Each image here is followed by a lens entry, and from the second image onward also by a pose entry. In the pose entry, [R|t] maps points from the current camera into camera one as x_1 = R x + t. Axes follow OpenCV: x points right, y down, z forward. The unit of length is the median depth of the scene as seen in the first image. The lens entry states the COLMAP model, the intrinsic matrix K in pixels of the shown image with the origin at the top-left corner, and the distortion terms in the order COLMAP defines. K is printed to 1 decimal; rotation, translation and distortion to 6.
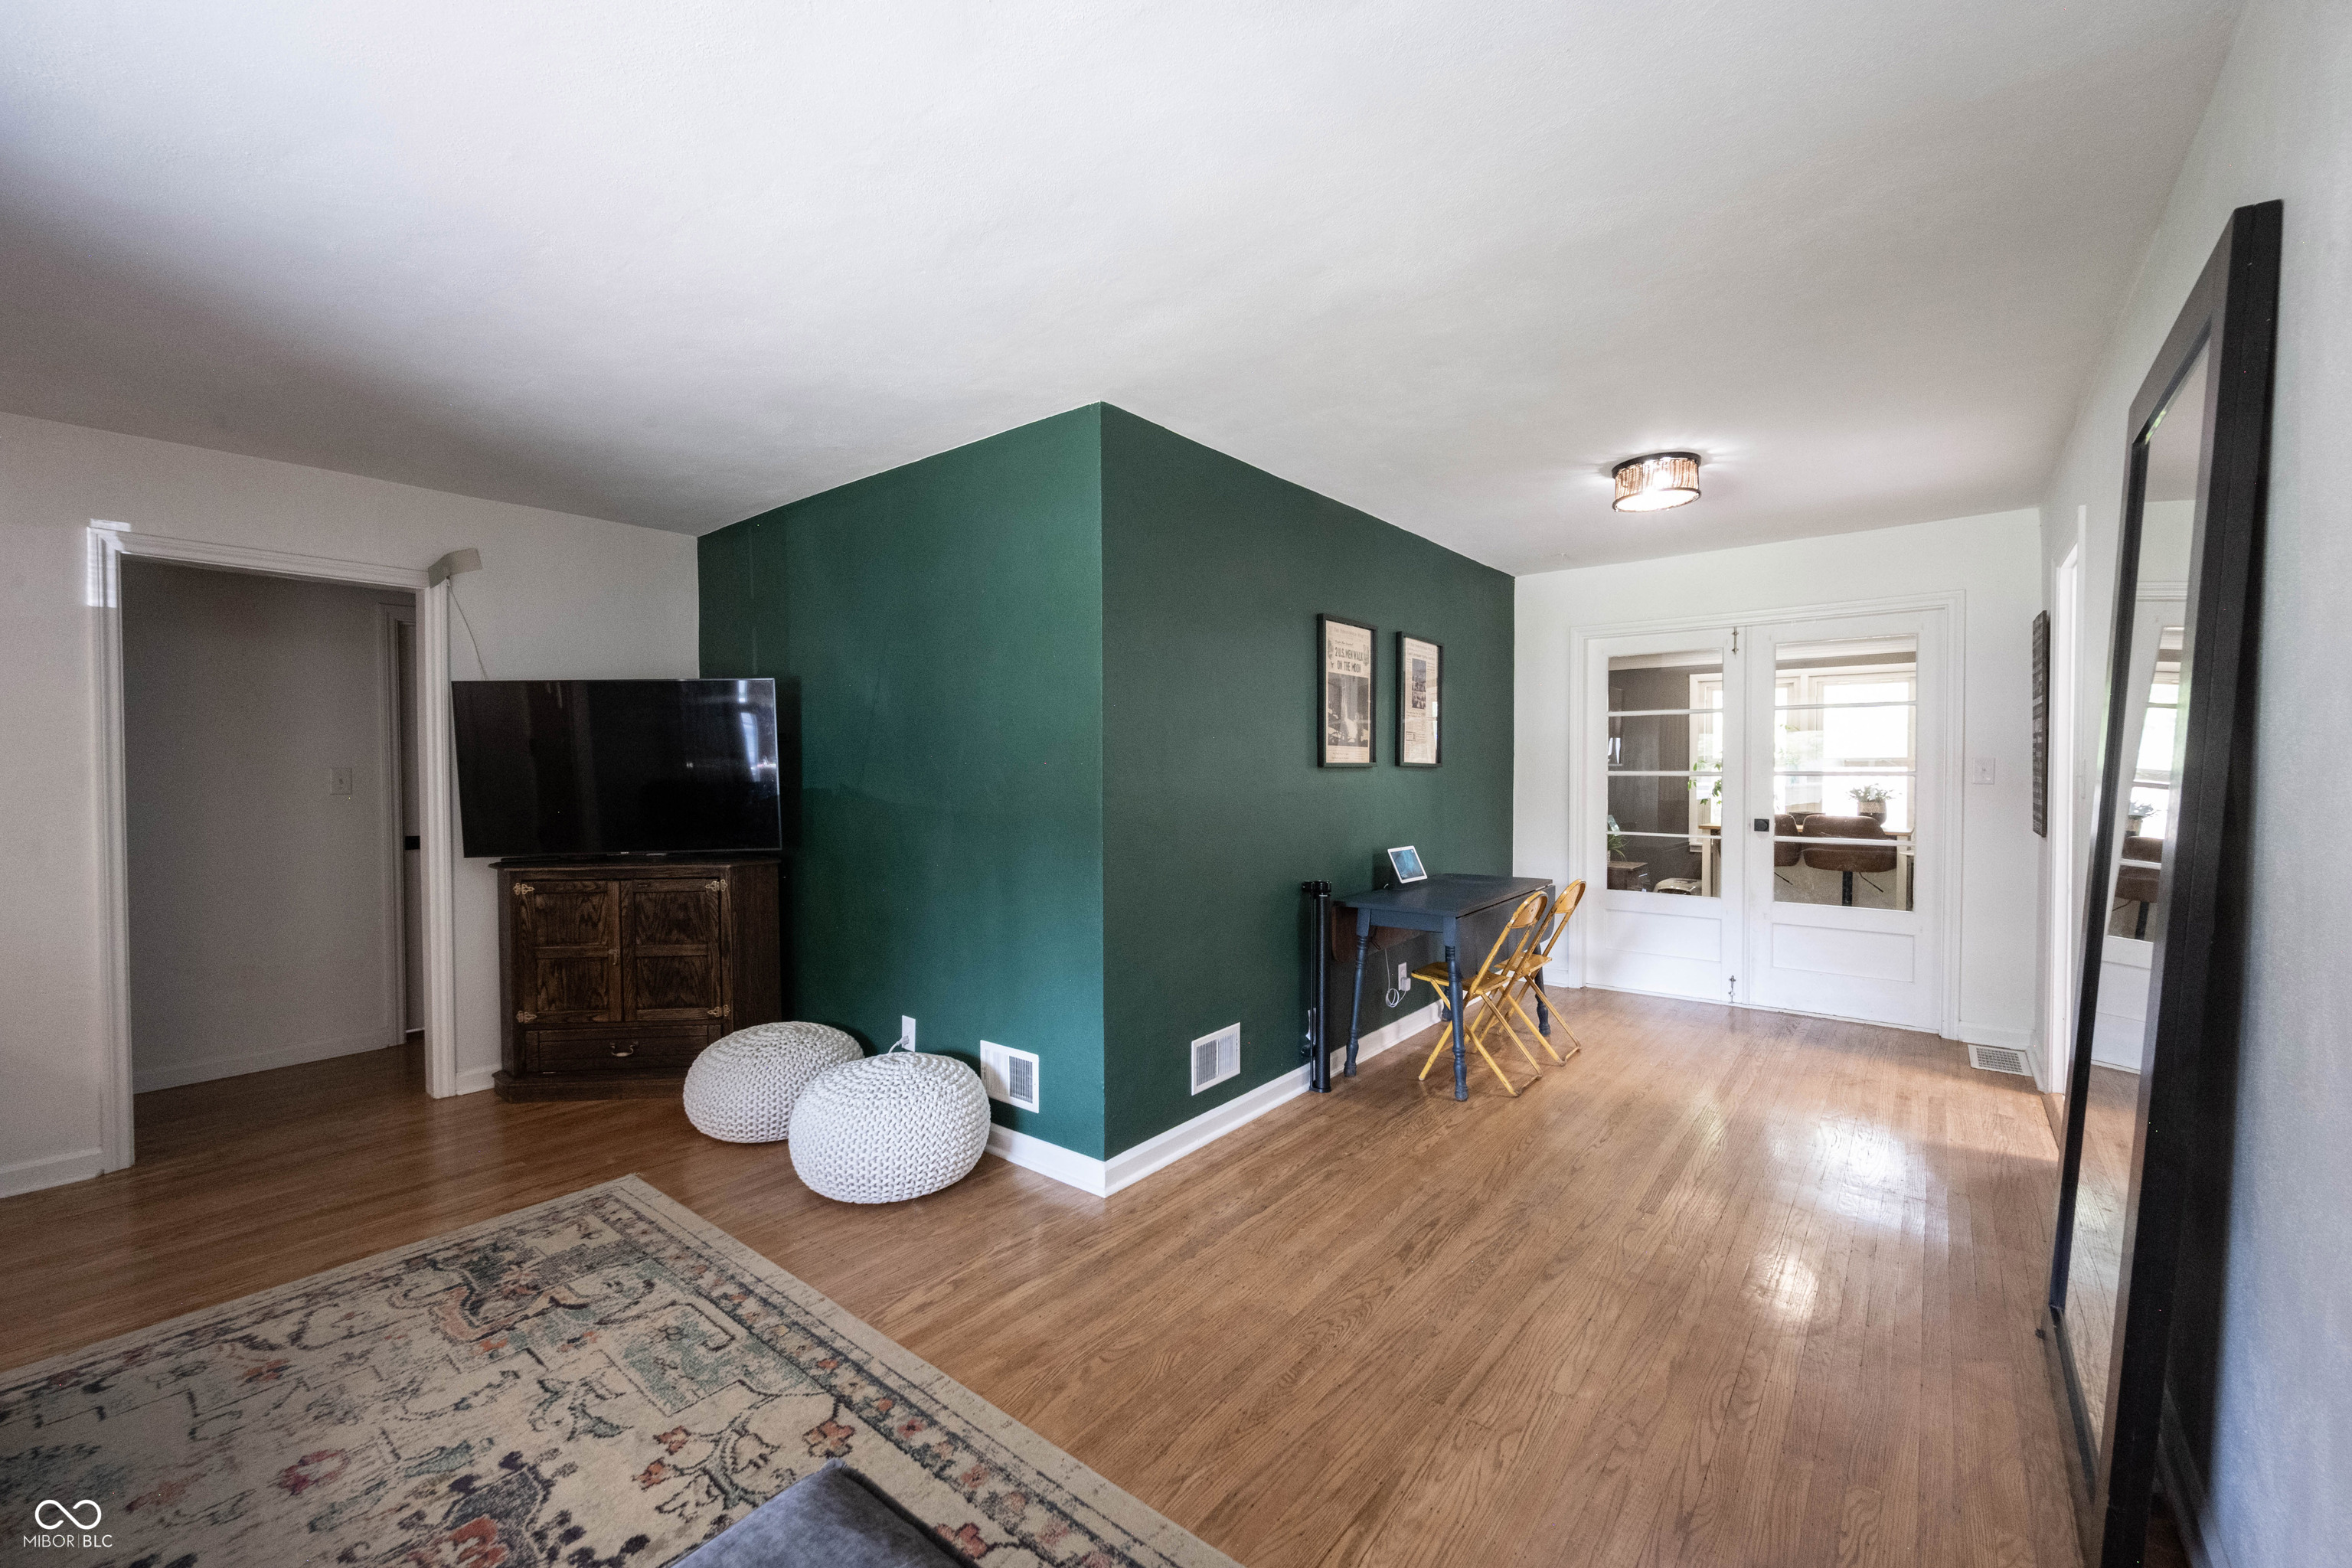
lens RADIAL K [[938.3, 0, 1165.1], [0, 938.3, 779.8], [0, 0, 1]] dist [-0.001429, 0.000188]
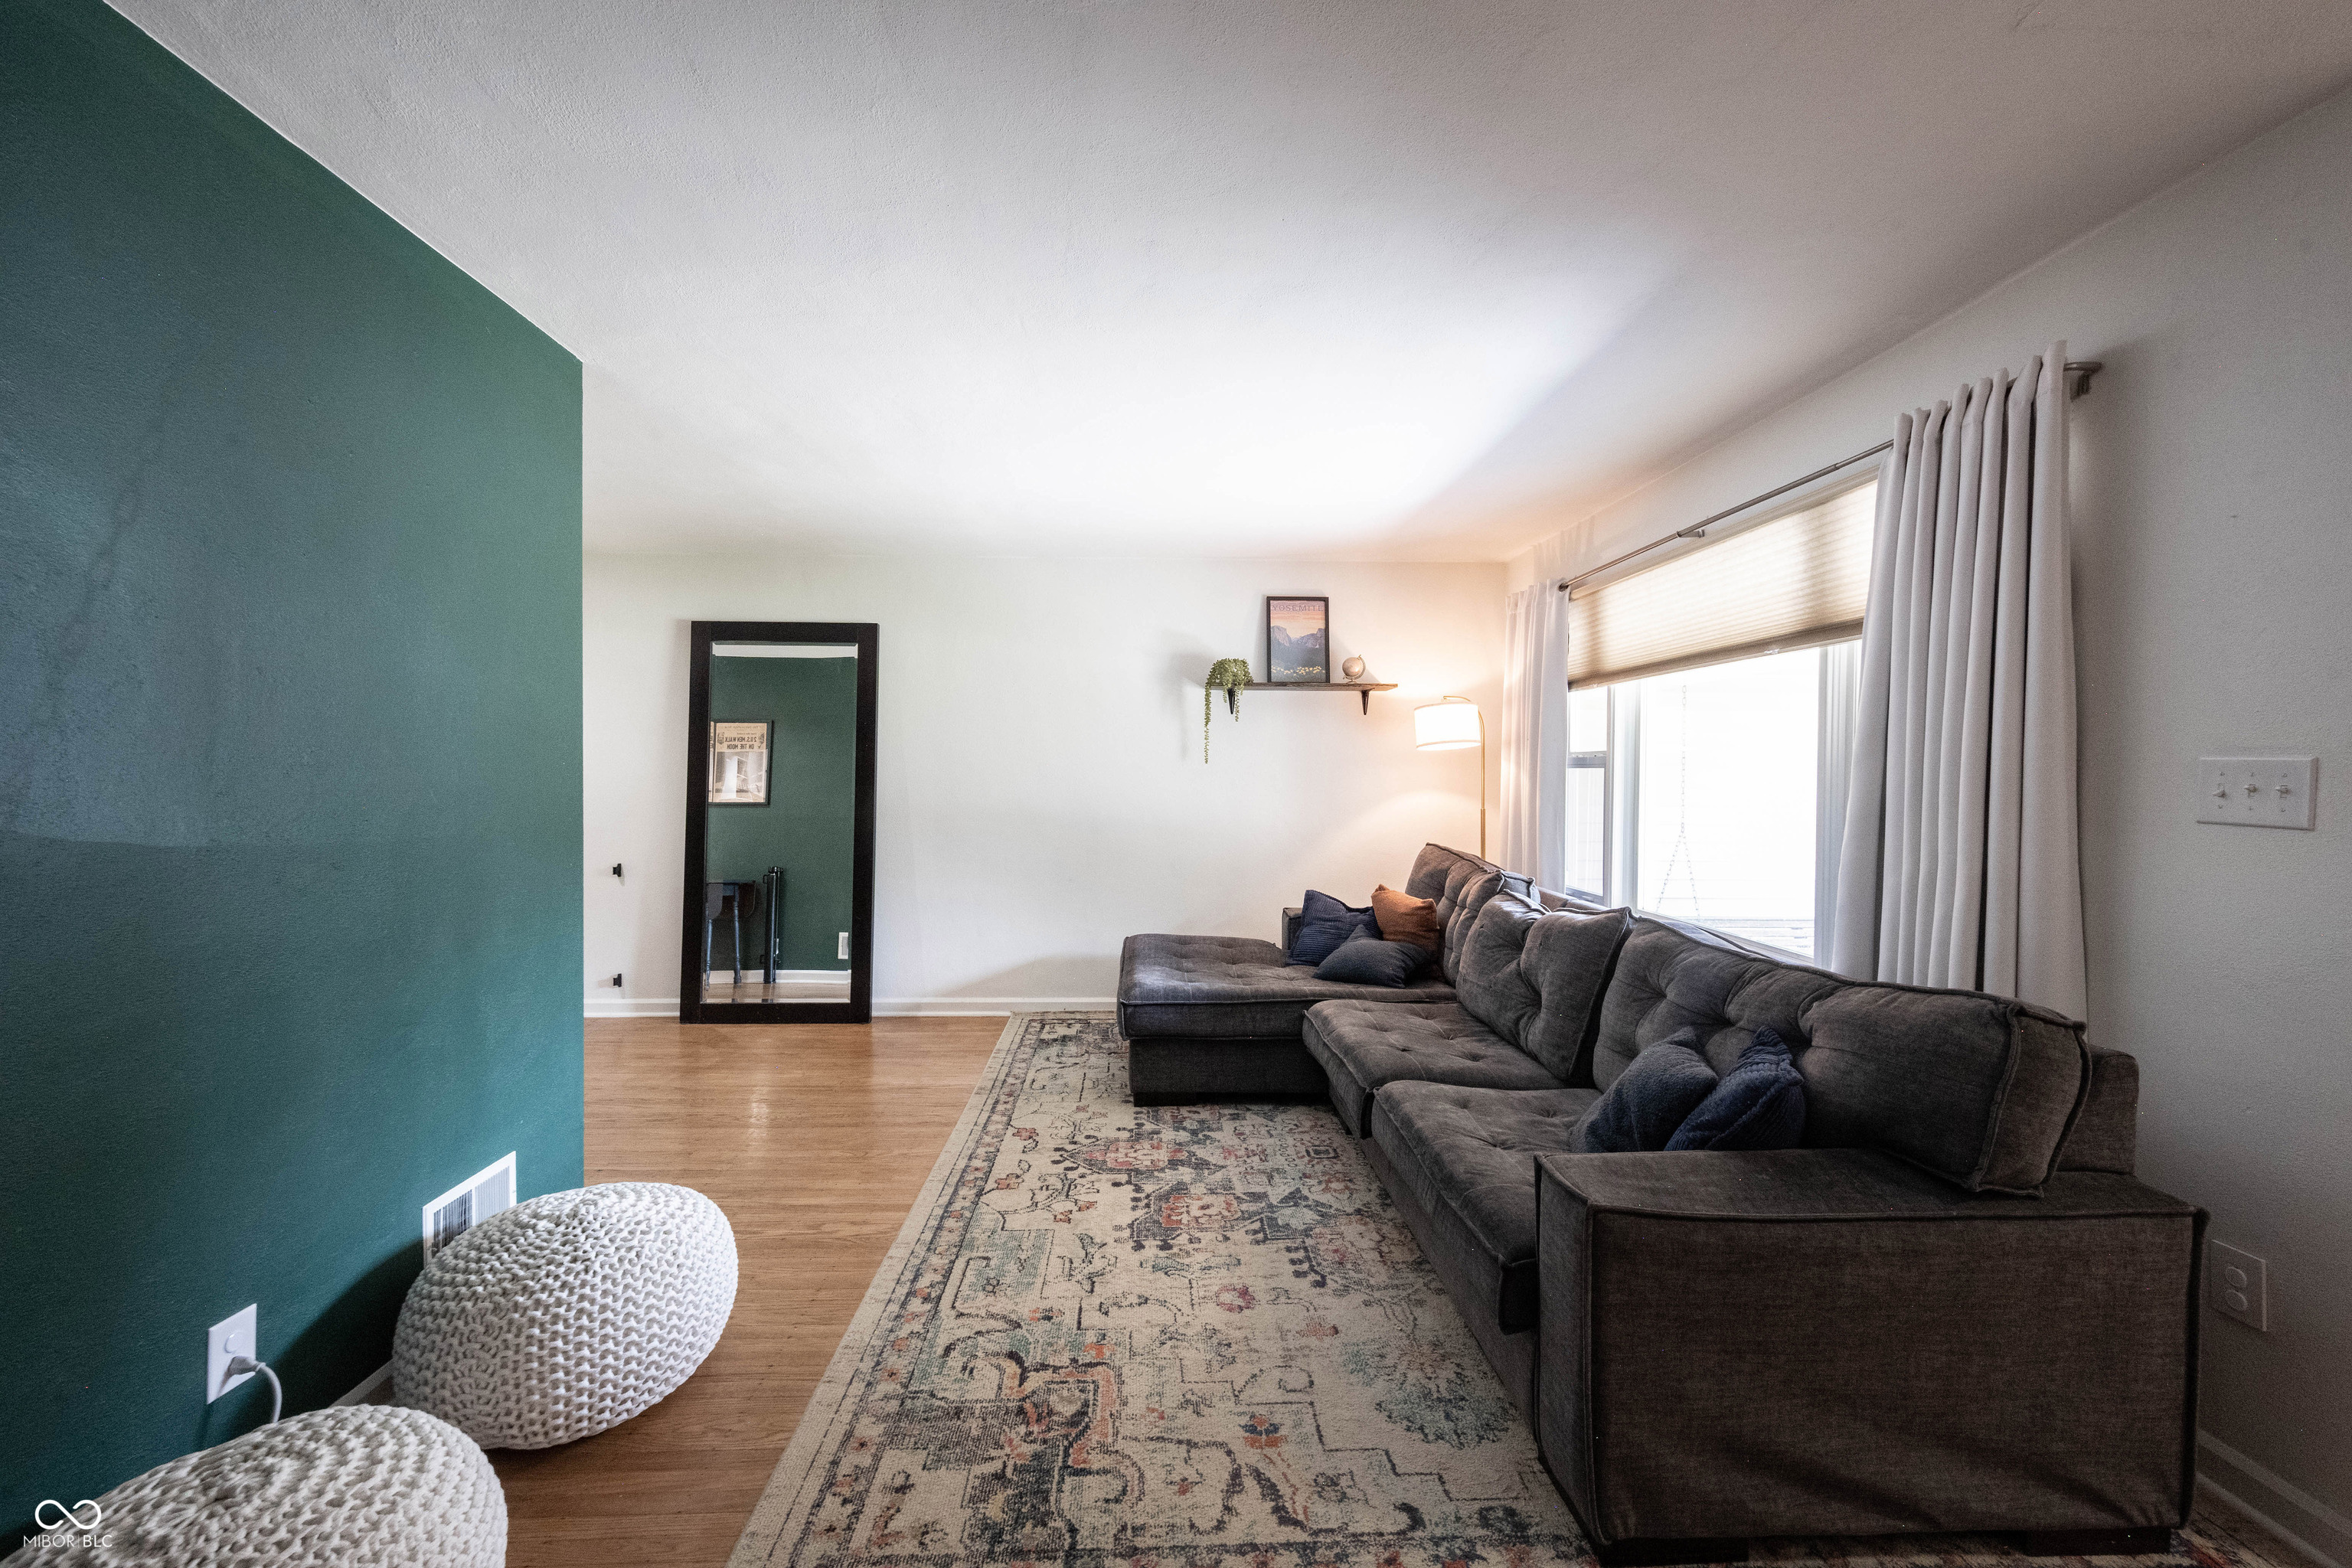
lens RADIAL K [[928.2, 0, 1171.8], [0, 928.2, 783.6], [0, 0, 1]] dist [-0.001803, -0.000423]
pose [[-0.655753, -0.008346, 0.754929, -1.496661], [0.008394, 0.999796, 0.018345, -0.013397], [-0.754929, 0.018367, -0.655549, 1.562119]]
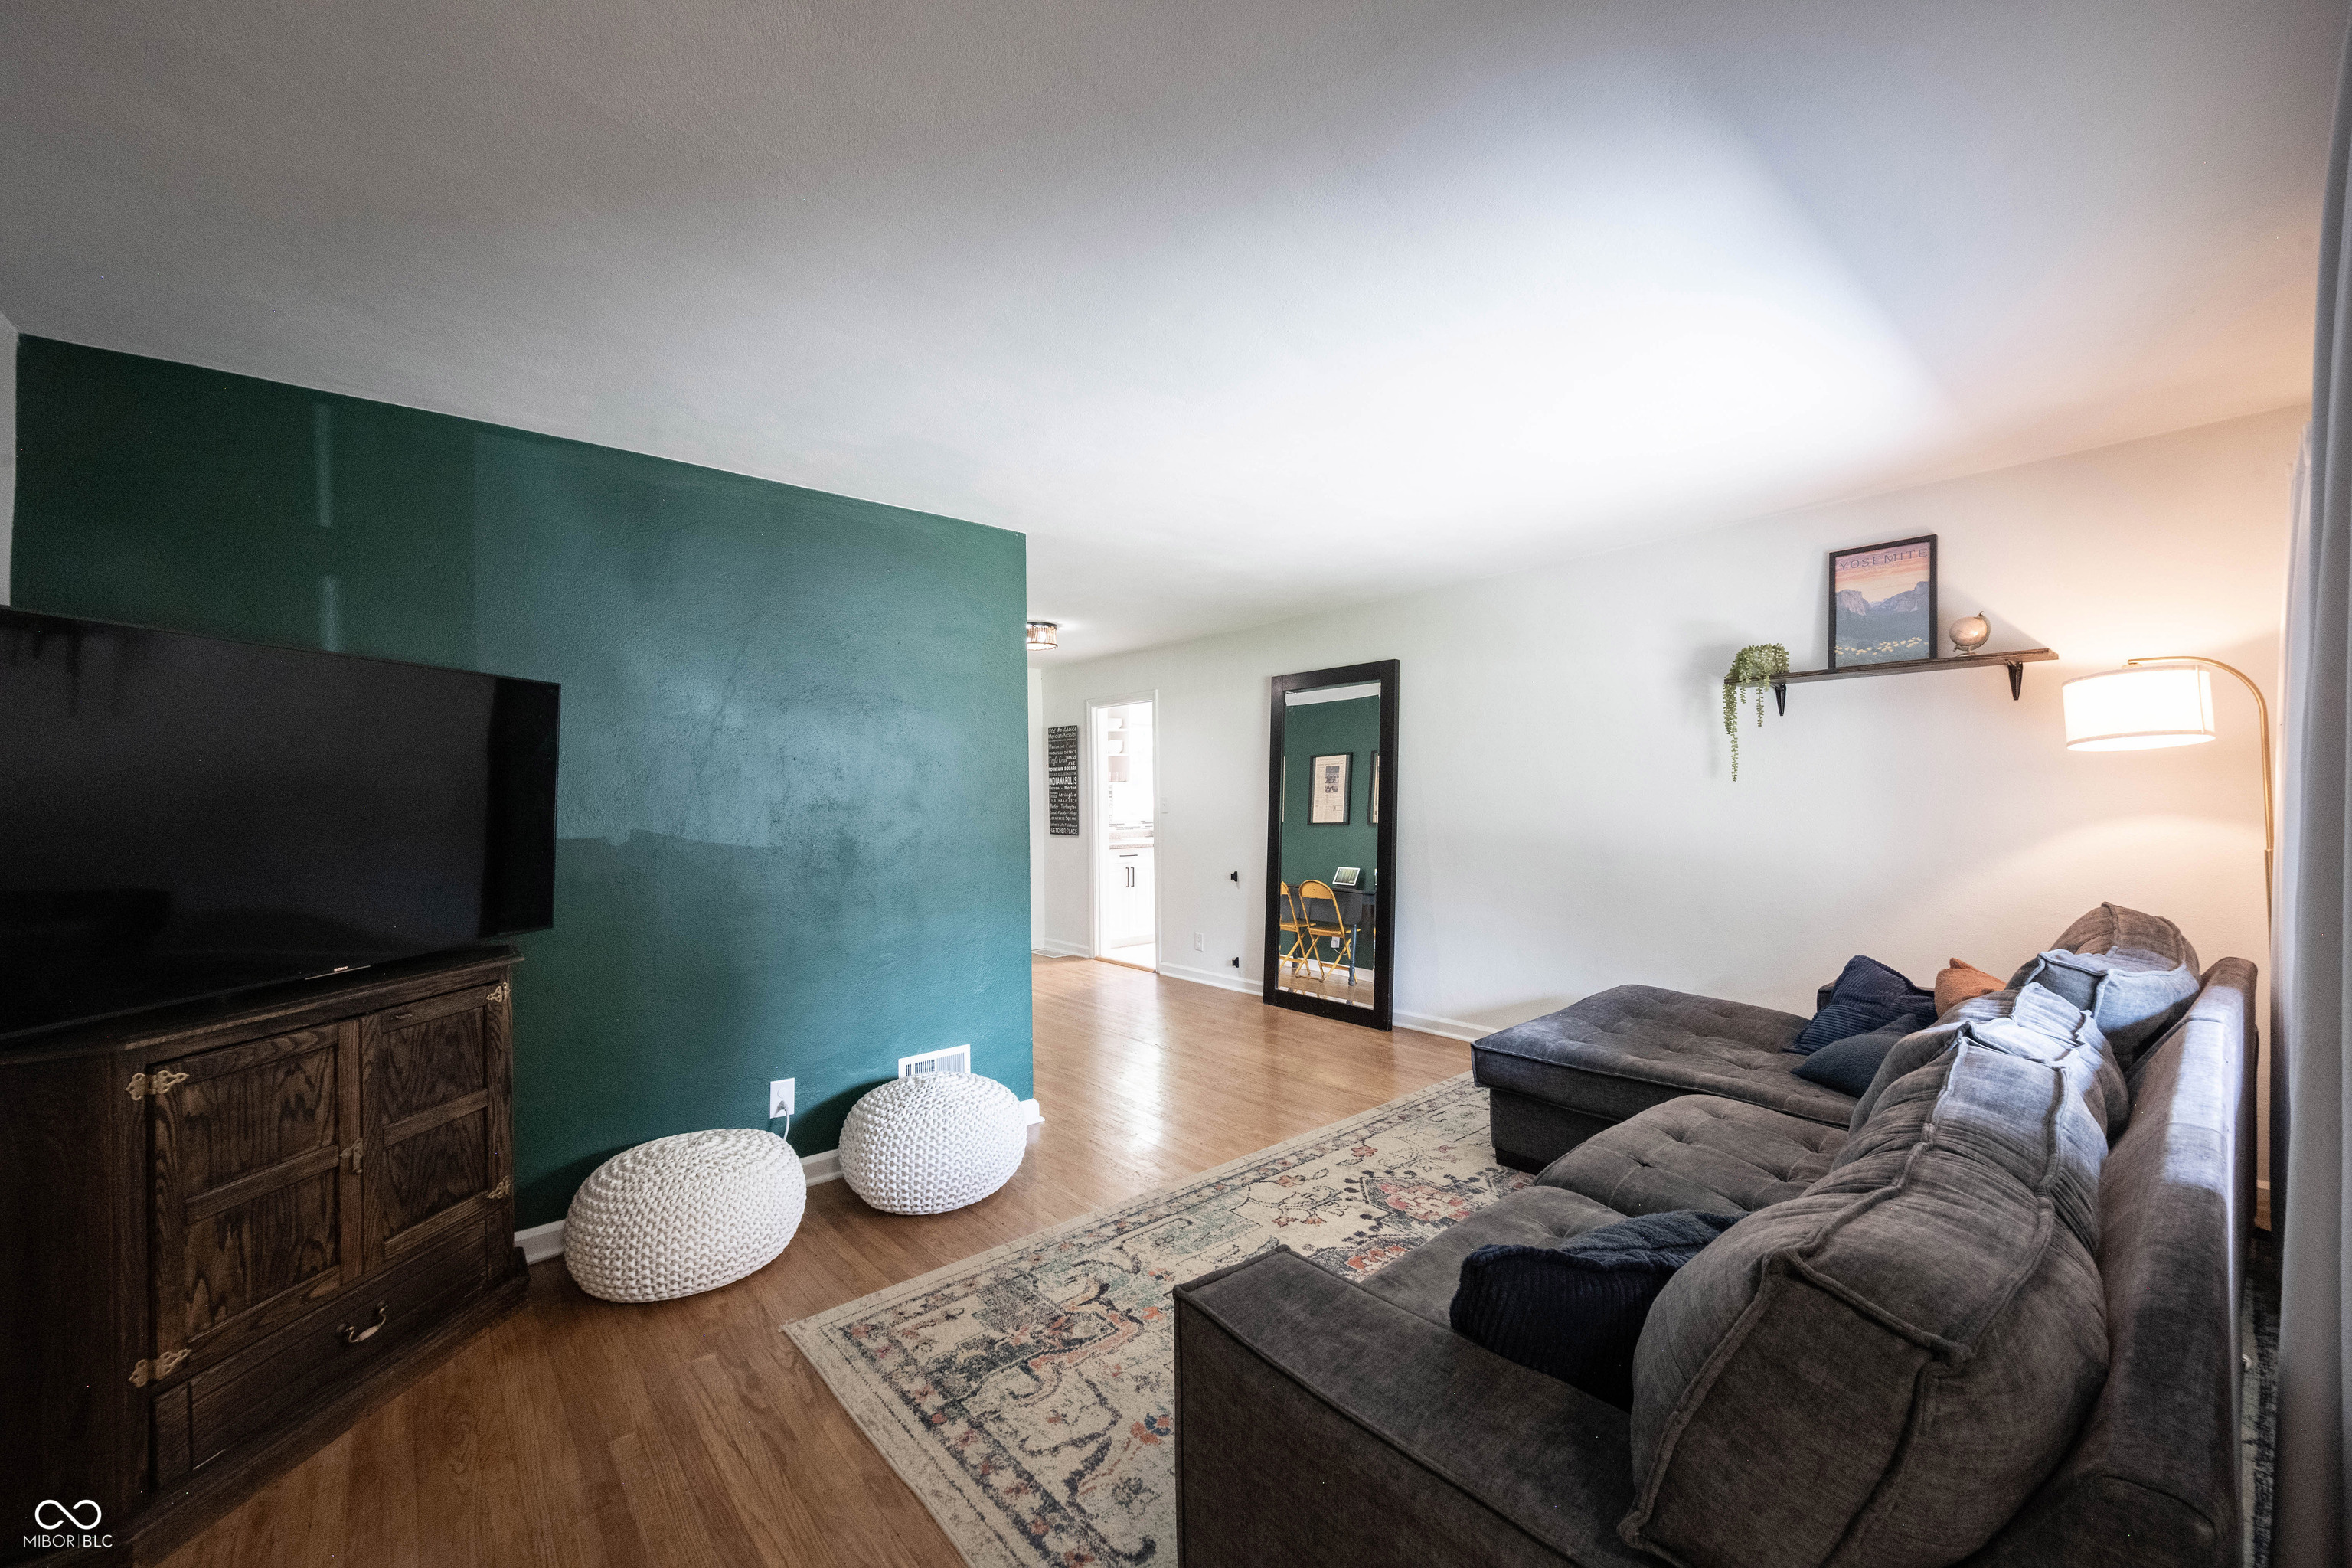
lens RADIAL K [[928.2, 0, 1171.8], [0, 928.2, 783.6], [0, 0, 1]] dist [-0.001803, -0.000423]
pose [[0.186910, 0.013601, 0.982283, -1.806856], [0.027827, 0.999430, -0.019133, -0.011625], [-0.981983, 0.030910, 0.186425, 0.743606]]
